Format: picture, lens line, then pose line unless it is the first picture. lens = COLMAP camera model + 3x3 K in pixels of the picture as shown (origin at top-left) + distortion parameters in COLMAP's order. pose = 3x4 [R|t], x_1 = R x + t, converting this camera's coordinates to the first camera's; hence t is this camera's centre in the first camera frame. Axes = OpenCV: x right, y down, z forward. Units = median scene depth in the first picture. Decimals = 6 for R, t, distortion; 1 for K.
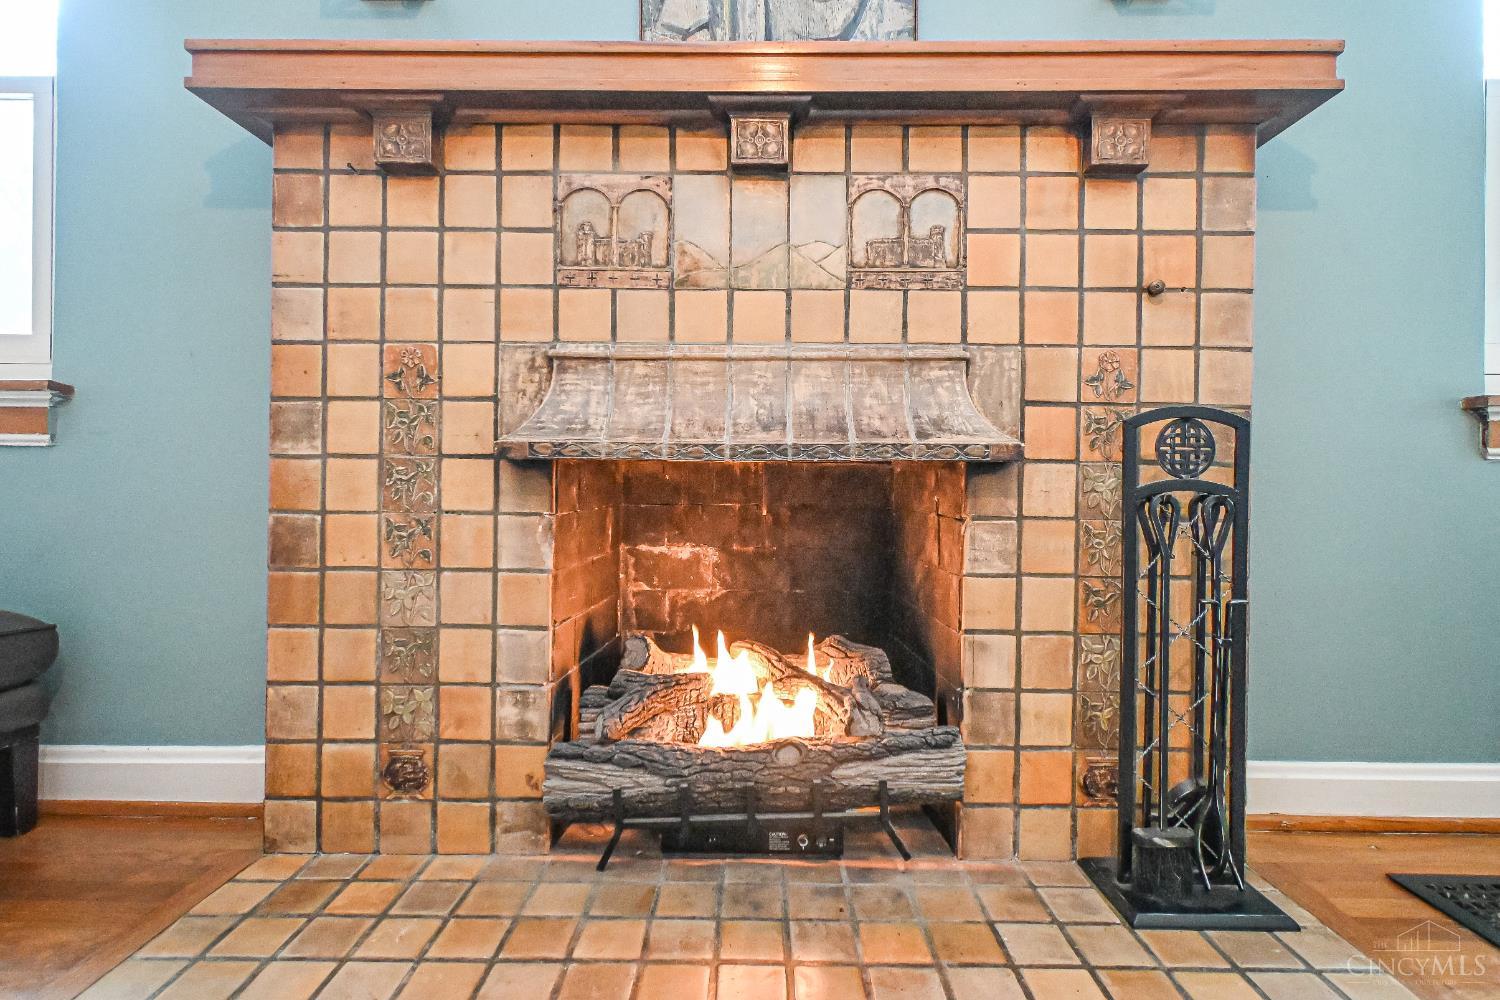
lens RADIAL K [[767.2, 0, 750.0], [0, 767.2, 490.0], [0, 0, 1]] dist [0.005163, 0.002778]
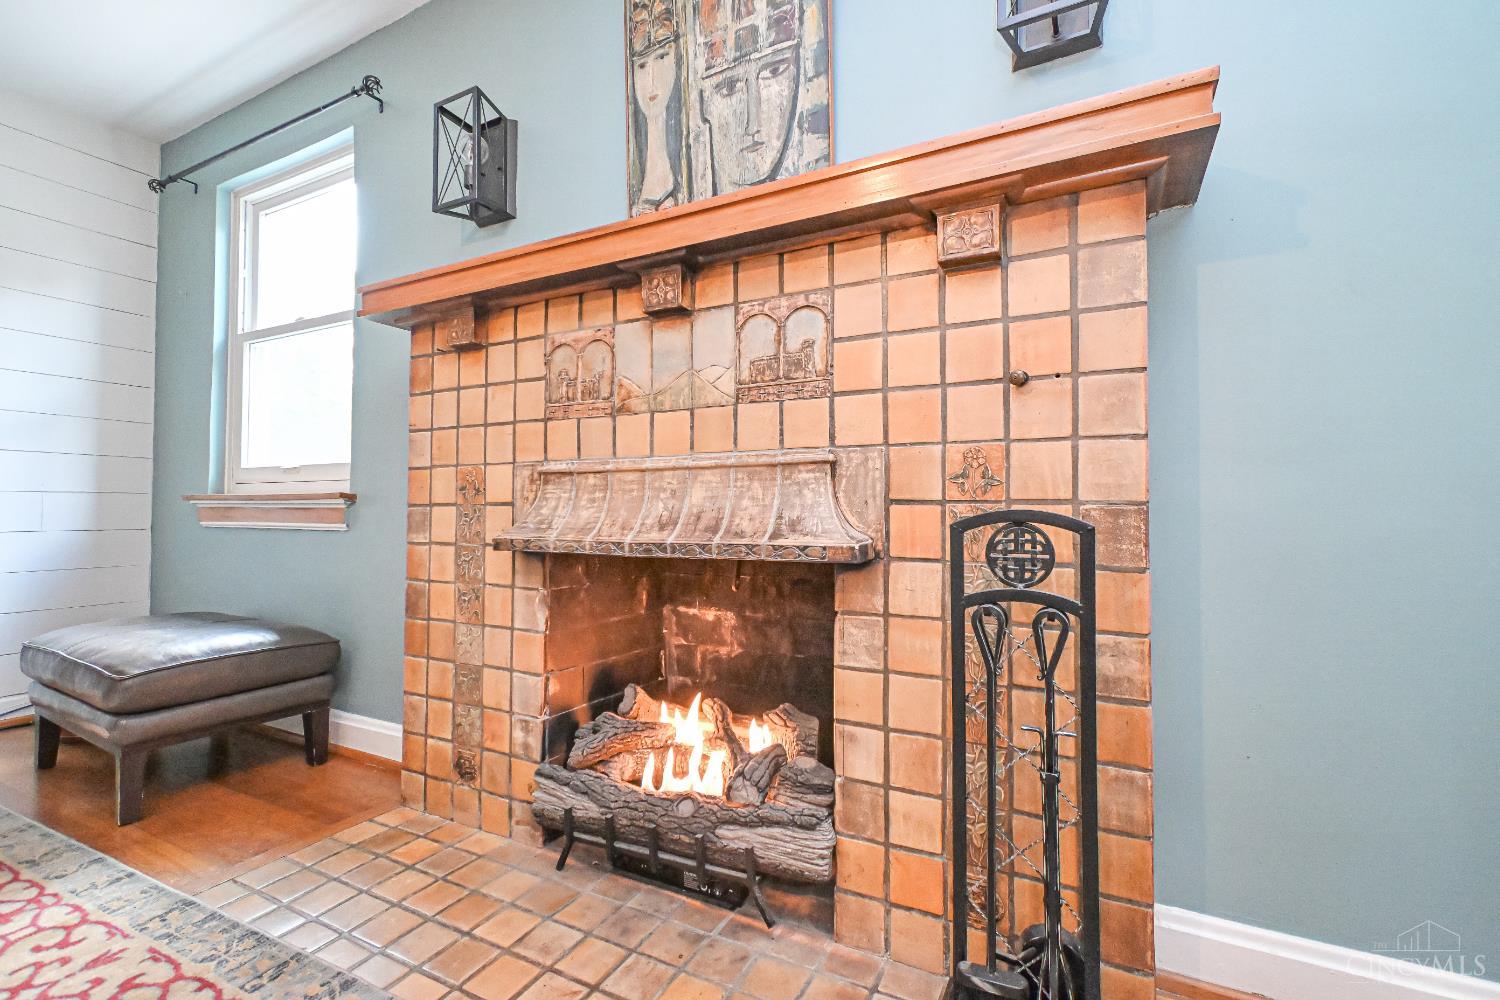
lens RADIAL K [[662.0, 0, 752.5], [0, 662.0, 502.3], [0, 0, 1]] dist [0.007890, 0.001385]
pose [[0.890265, -0.013551, -0.455242, 0.594702], [0.001007, 0.999613, -0.027786, -0.088149], [0.455442, 0.024279, 0.889934, 0.137125]]
